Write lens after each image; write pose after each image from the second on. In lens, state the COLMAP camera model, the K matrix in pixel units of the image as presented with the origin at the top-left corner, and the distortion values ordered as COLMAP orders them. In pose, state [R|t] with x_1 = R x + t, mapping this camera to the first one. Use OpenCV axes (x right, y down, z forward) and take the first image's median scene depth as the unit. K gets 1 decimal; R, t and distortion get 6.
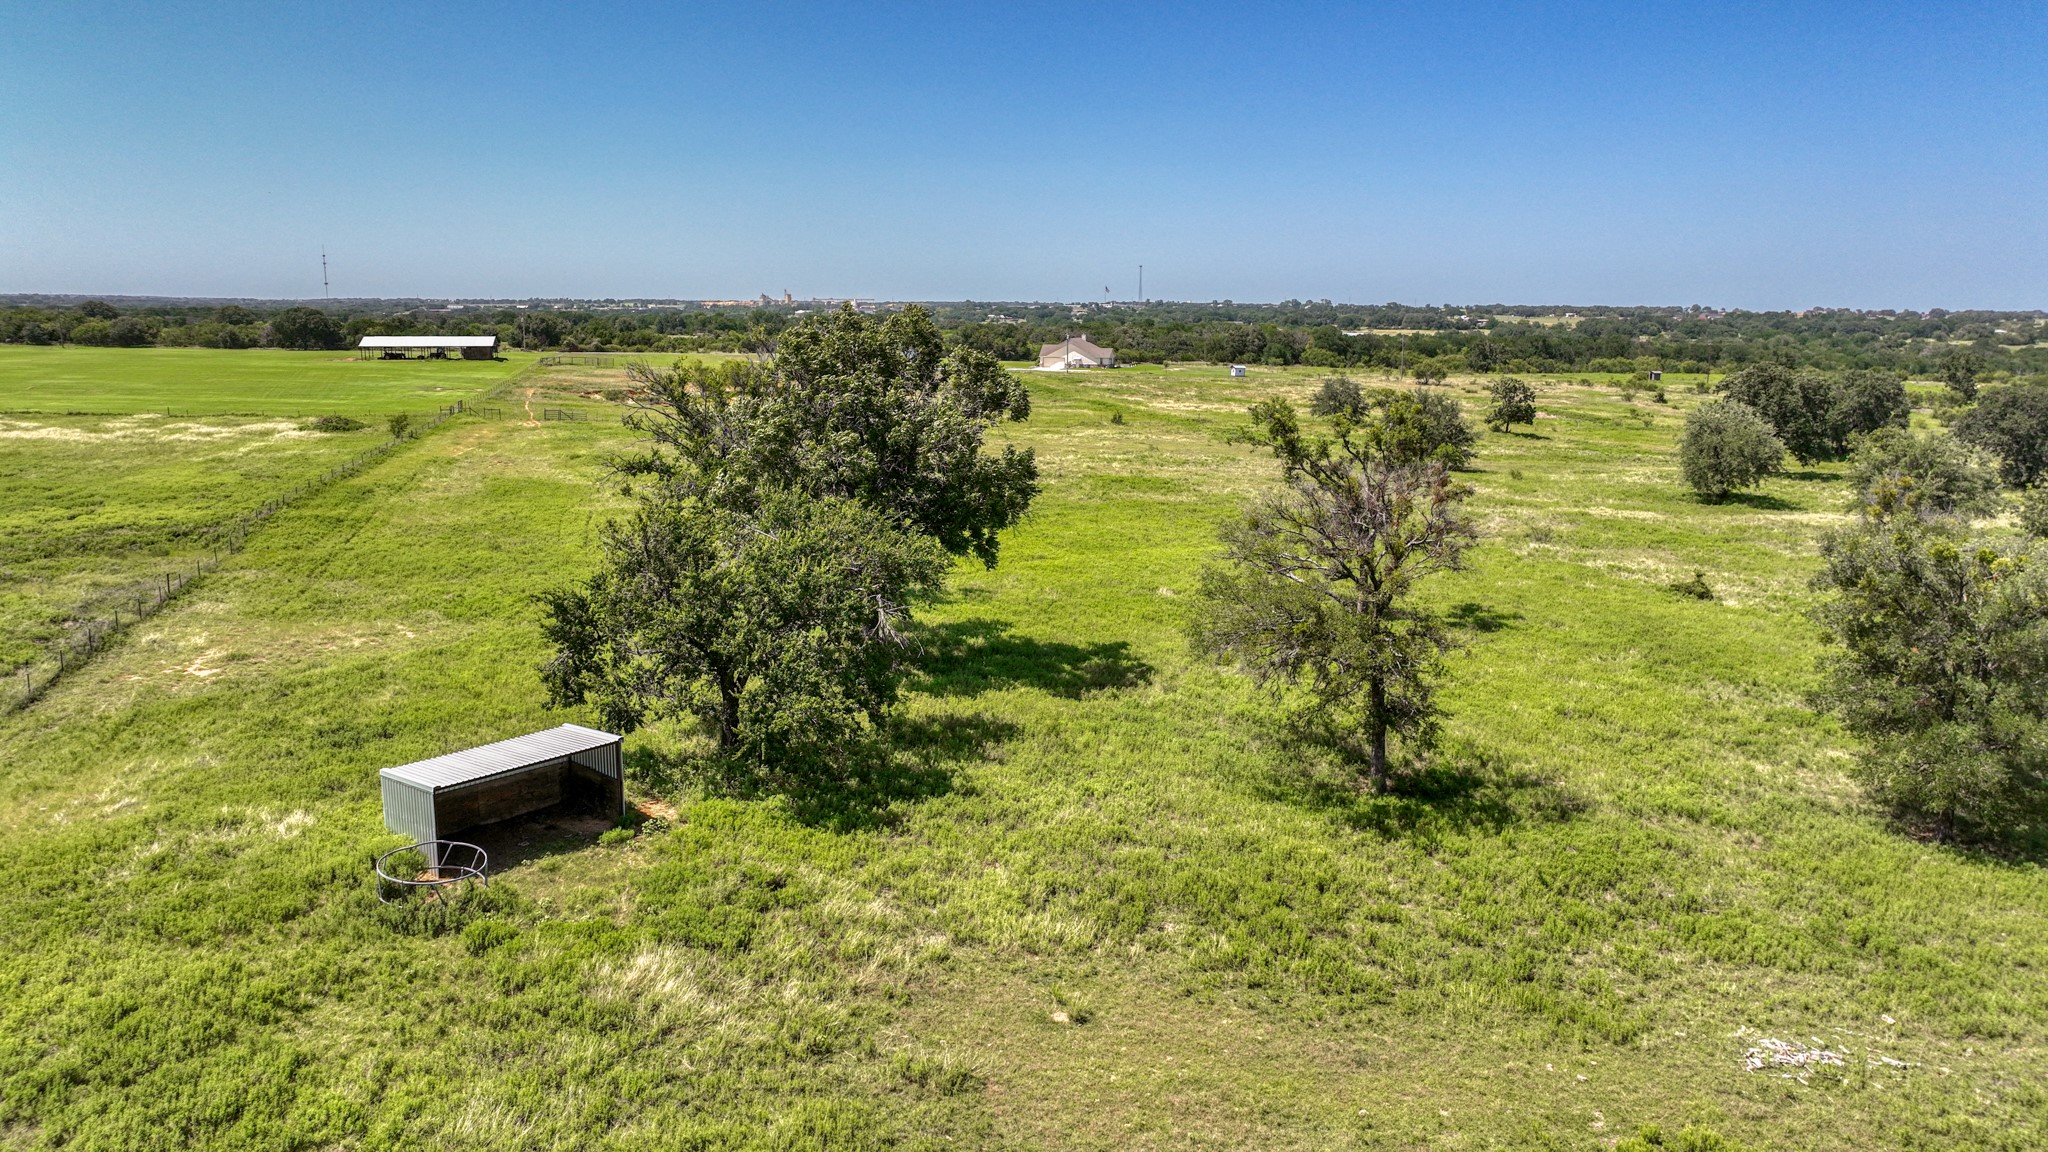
lens RADIAL K [[1440.4, 0, 1024.0], [0, 1440.4, 576.0], [0, 0, 1]] dist [-0.025637, 0.045188]
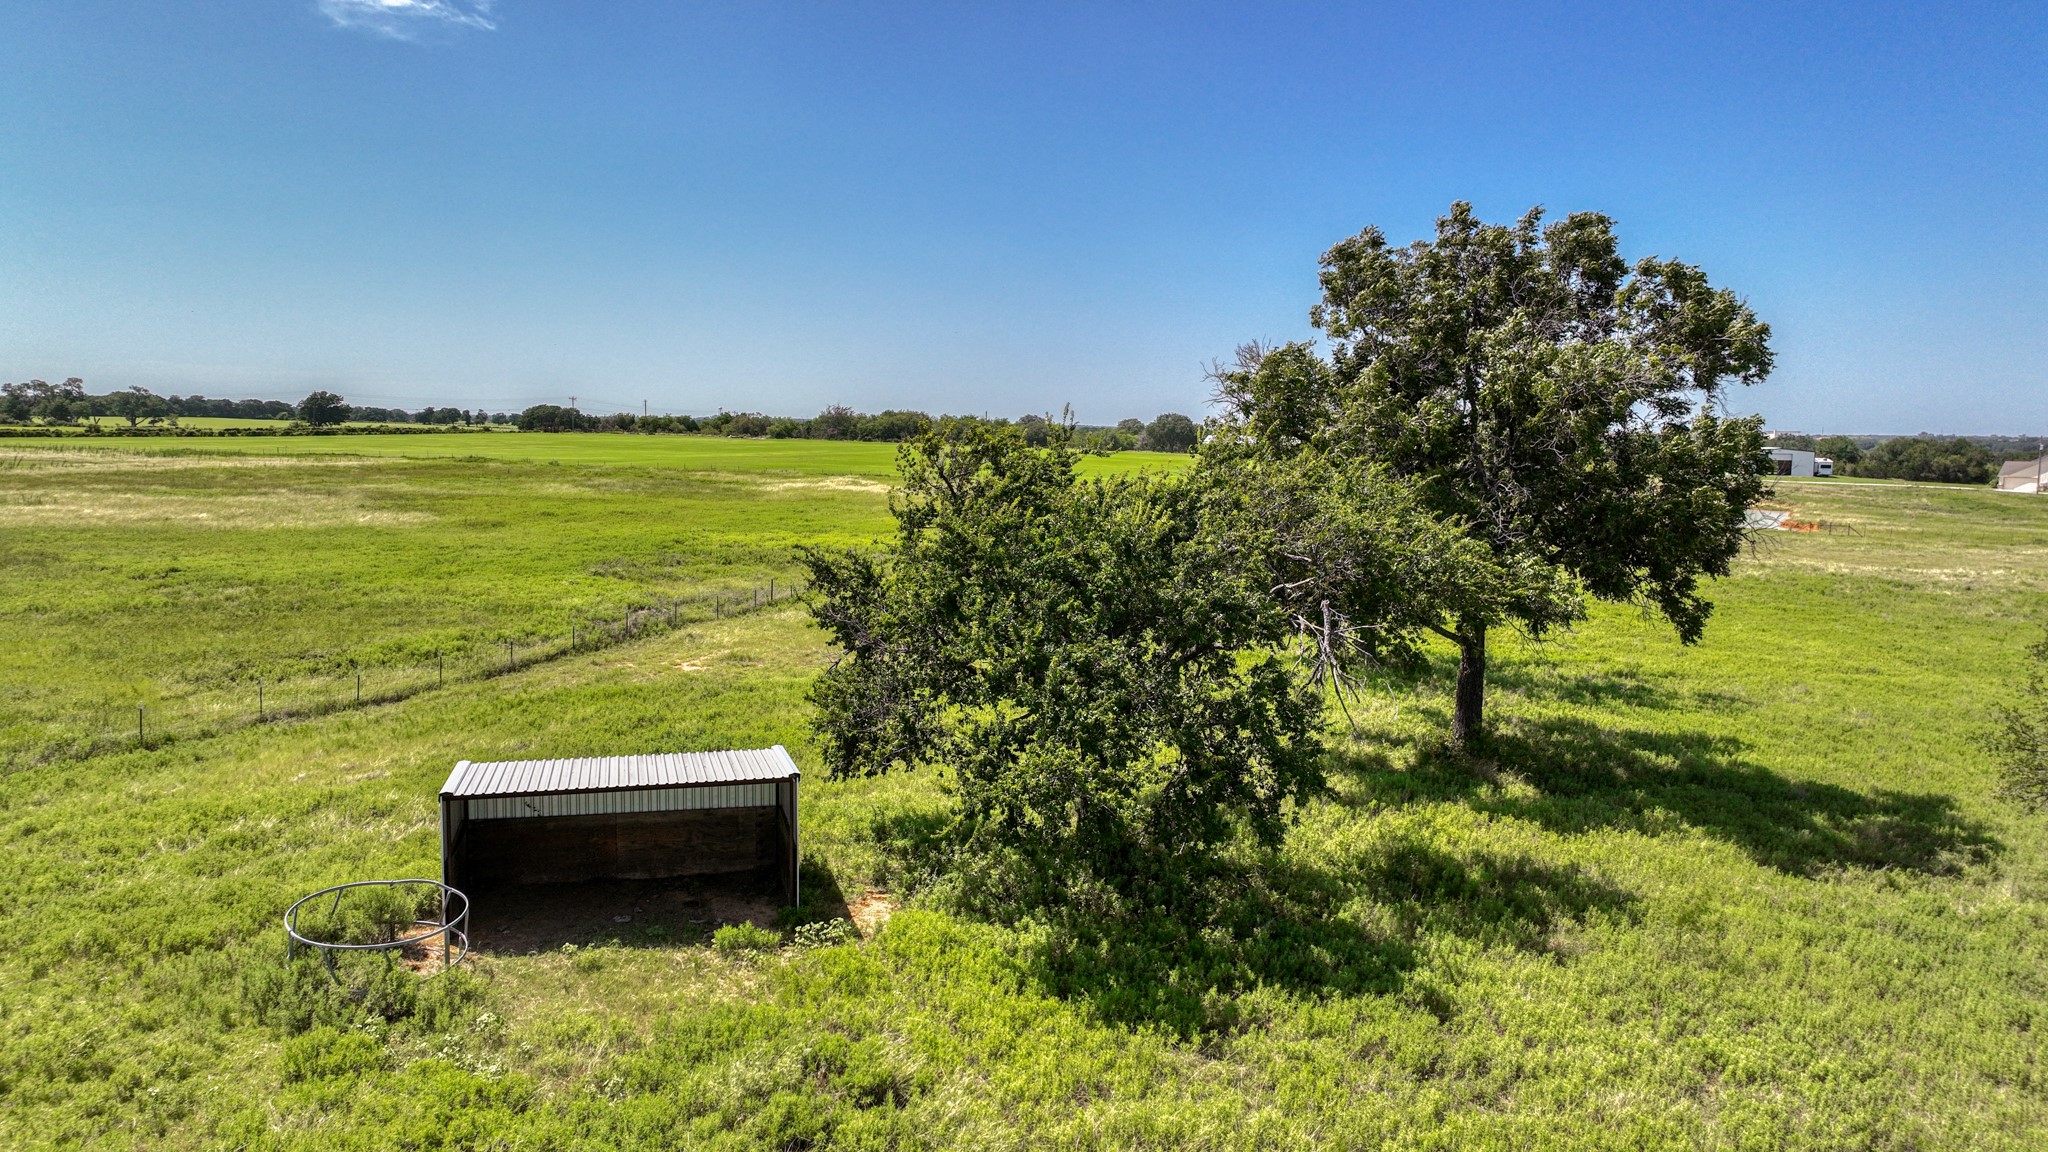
lens RADIAL K [[1440.4, 0, 1024.0], [0, 1440.4, 576.0], [0, 0, 1]] dist [-0.025637, 0.045188]
pose [[0.825452, 0.063161, -0.560928, 0.091289], [-0.114499, 0.991797, -0.056818, 0.039732], [0.552738, 0.111126, 0.825912, 0.403277]]
